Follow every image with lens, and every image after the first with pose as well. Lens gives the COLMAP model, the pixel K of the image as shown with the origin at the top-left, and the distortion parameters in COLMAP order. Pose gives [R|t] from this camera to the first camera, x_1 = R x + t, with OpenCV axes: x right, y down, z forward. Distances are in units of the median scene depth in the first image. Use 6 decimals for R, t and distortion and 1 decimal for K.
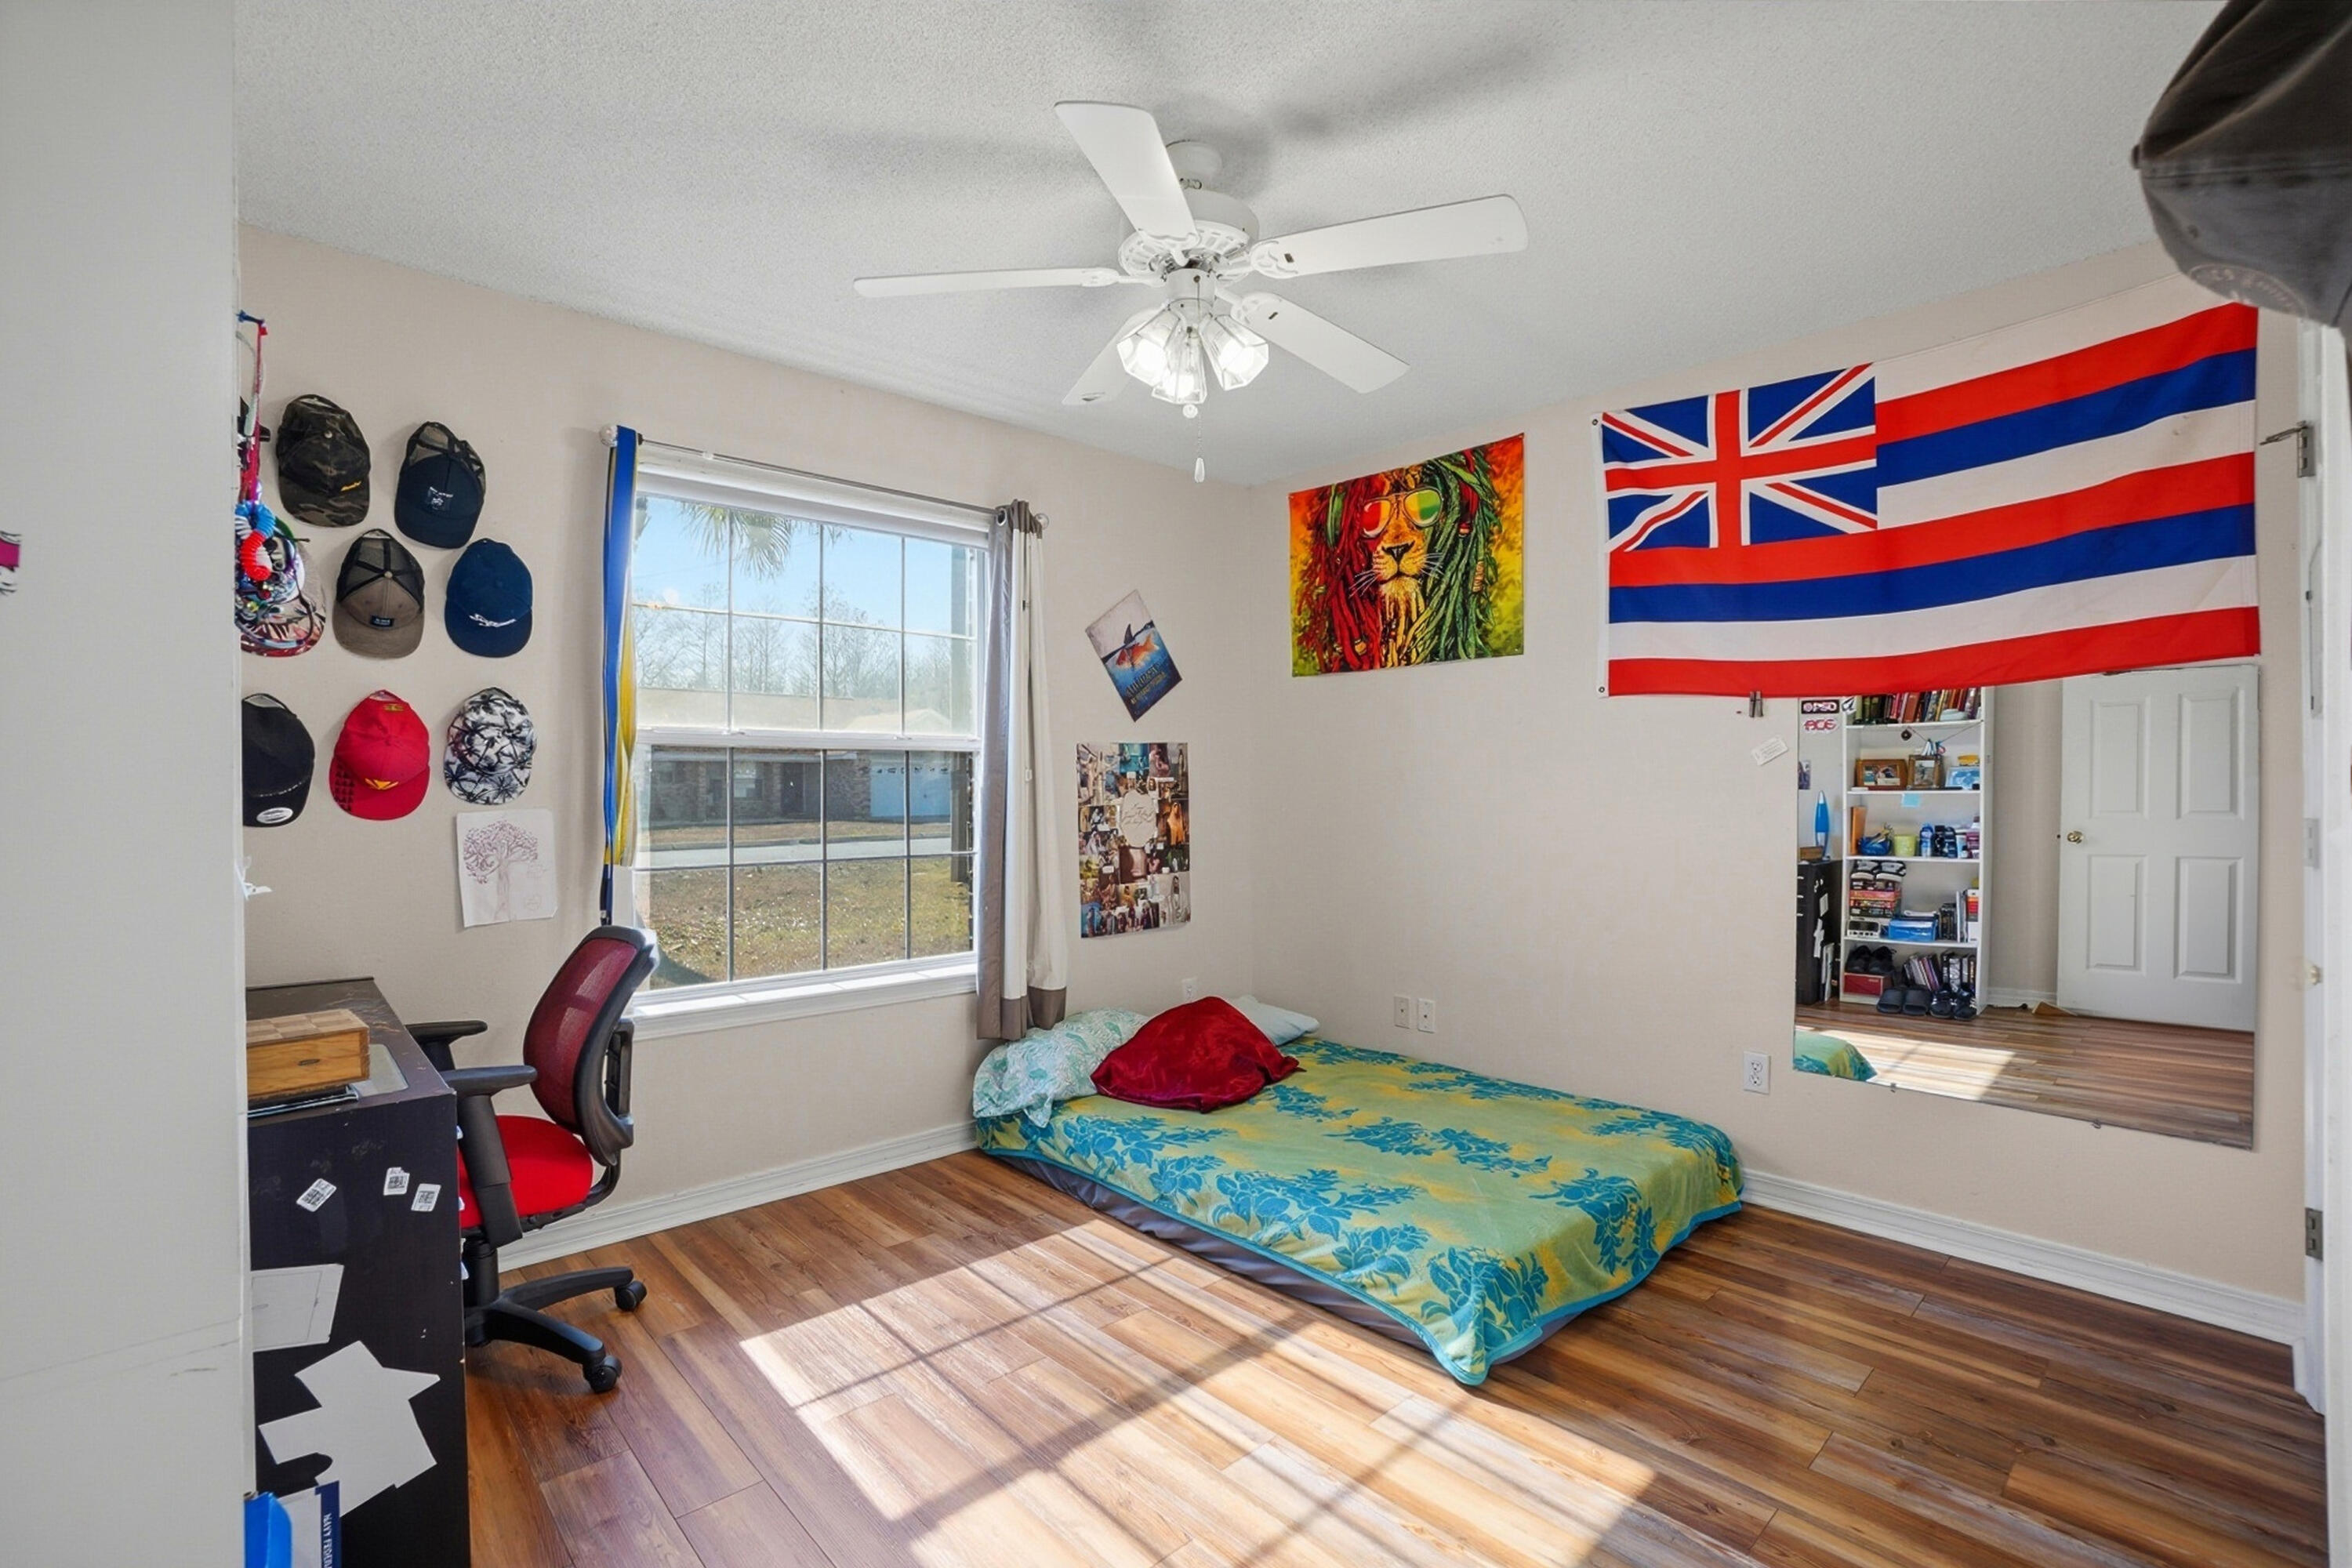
lens RADIAL K [[1067.7, 0, 1160.8], [0, 1067.7, 790.0], [0, 0, 1]] dist [-0.056551, 0.022609]
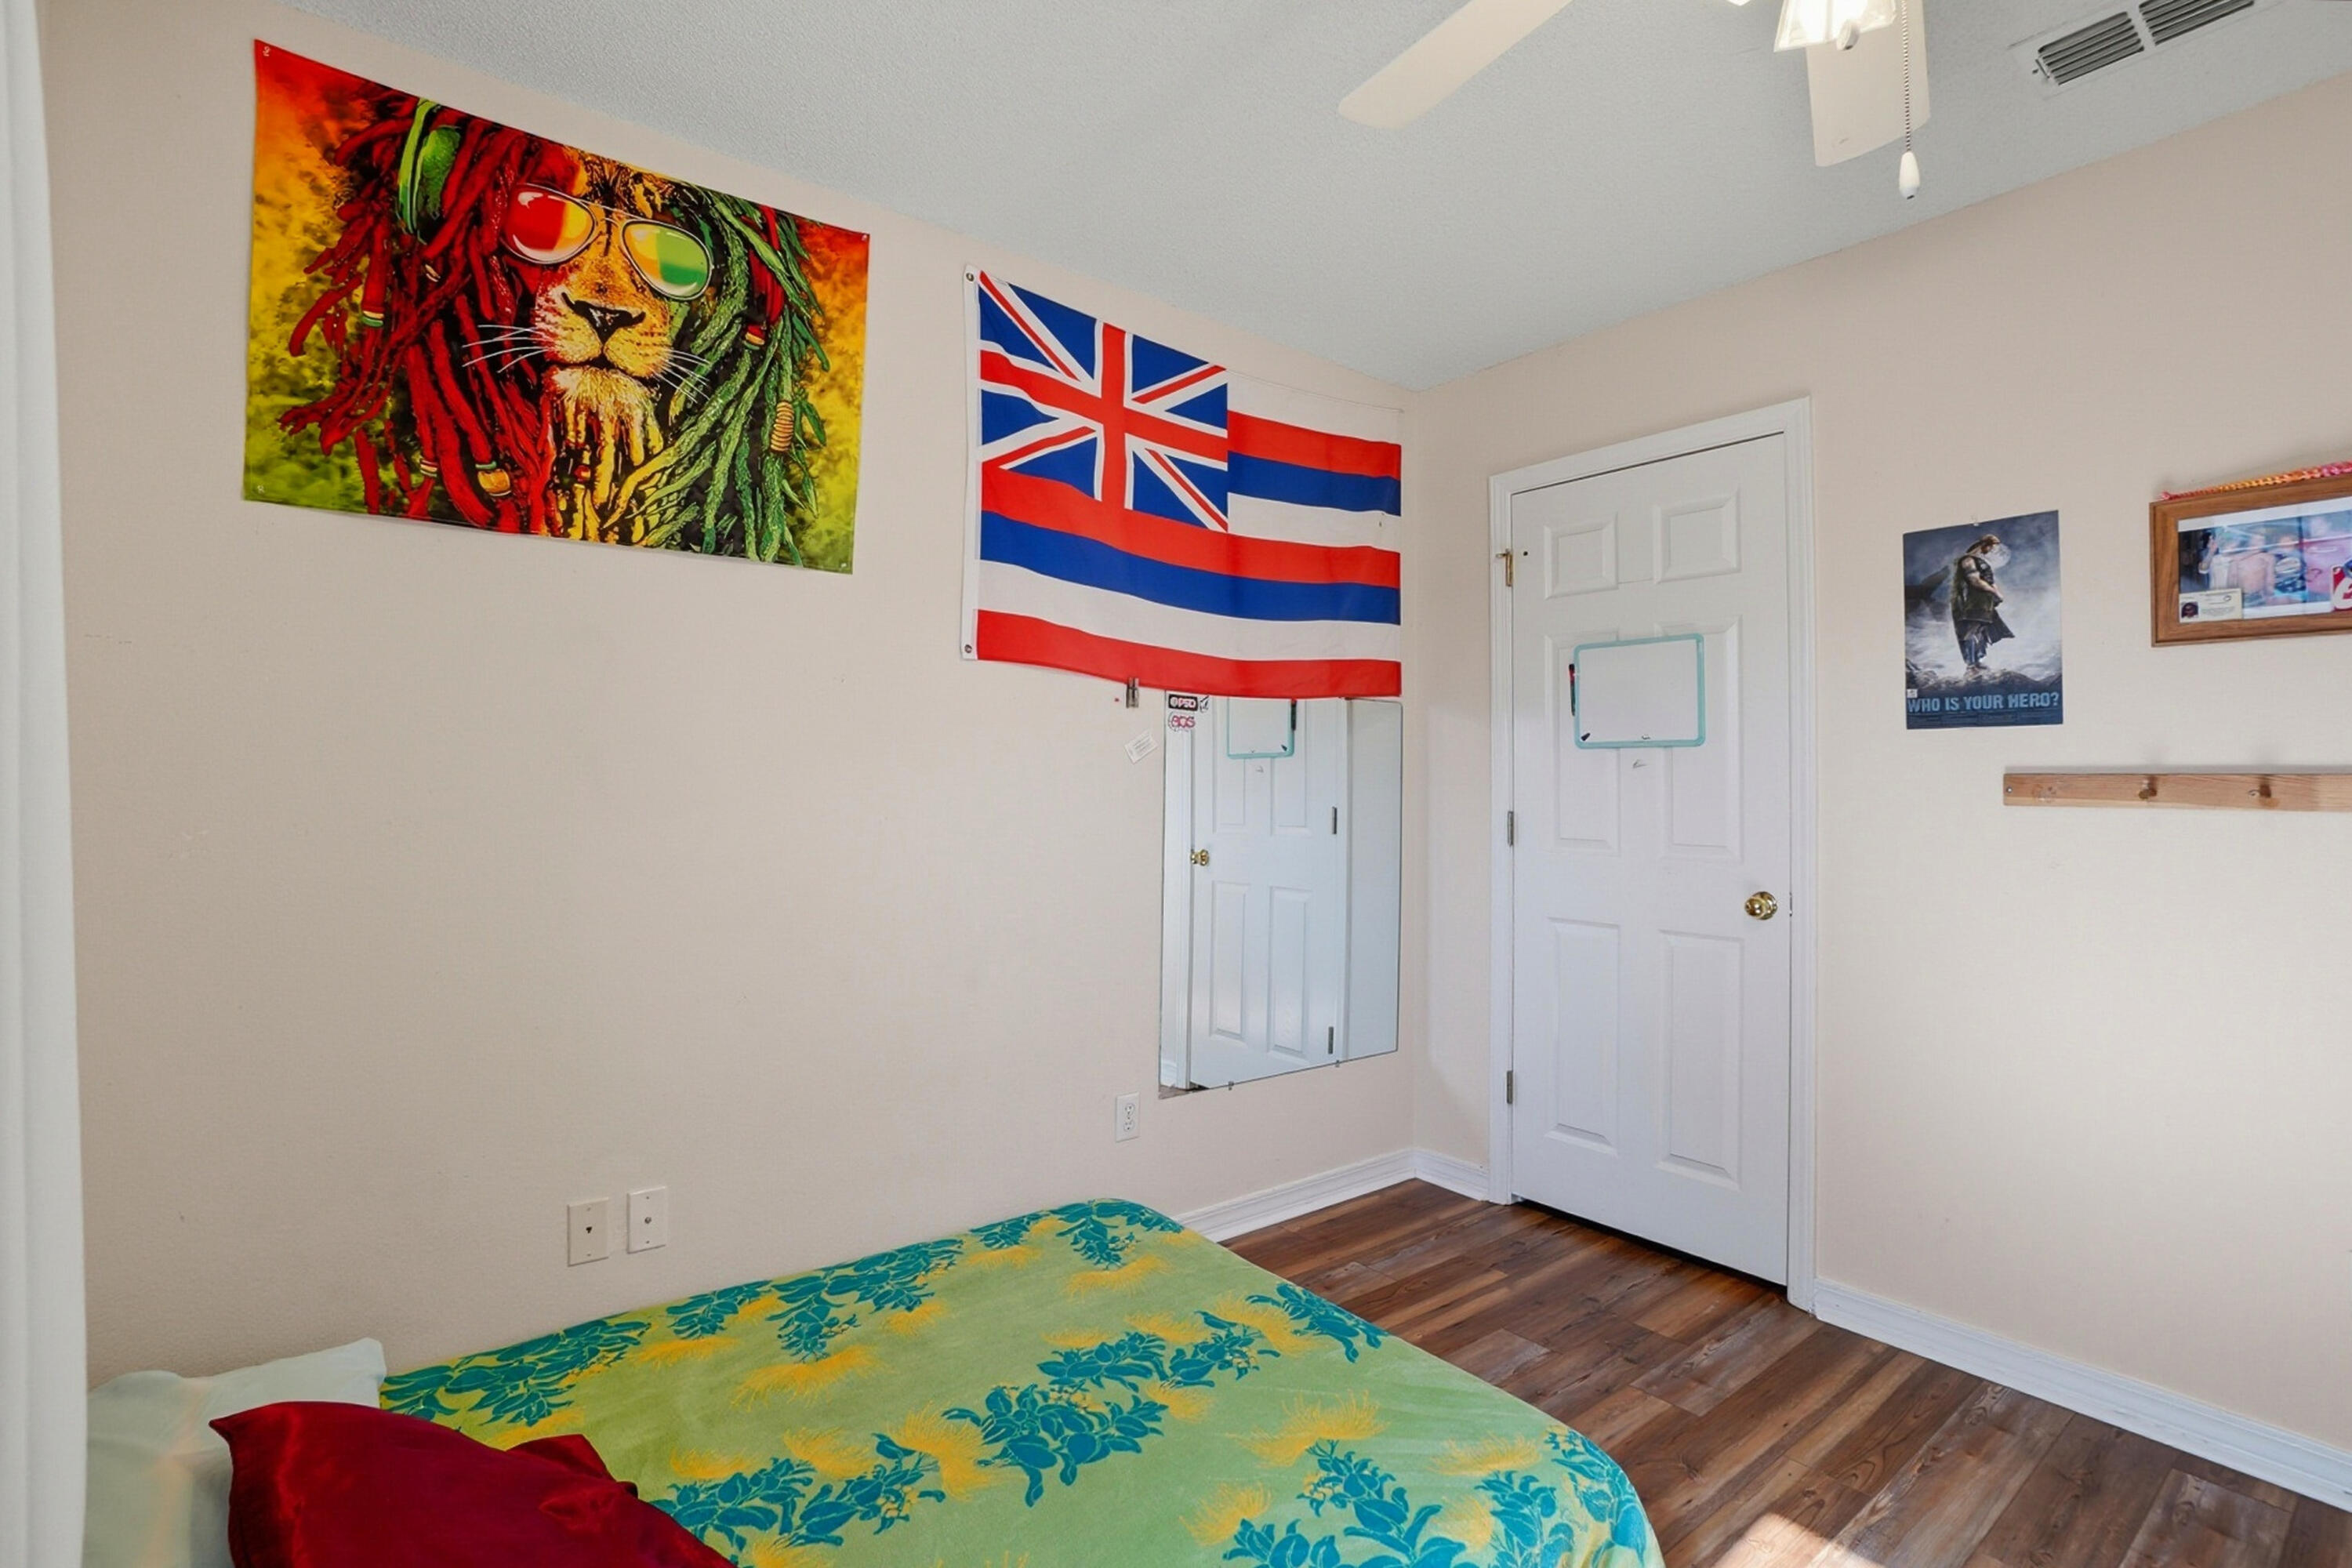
lens RADIAL K [[1101.6, 0, 1148.3], [0, 1101.6, 754.7], [0, 0, 1]] dist [-0.064016, 0.024112]
pose [[0.081185, 0.032304, 0.996175, -0.283313], [-0.004295, 0.999477, -0.032061, -0.000478], [-0.996690, -0.001676, 0.081281, 0.755227]]
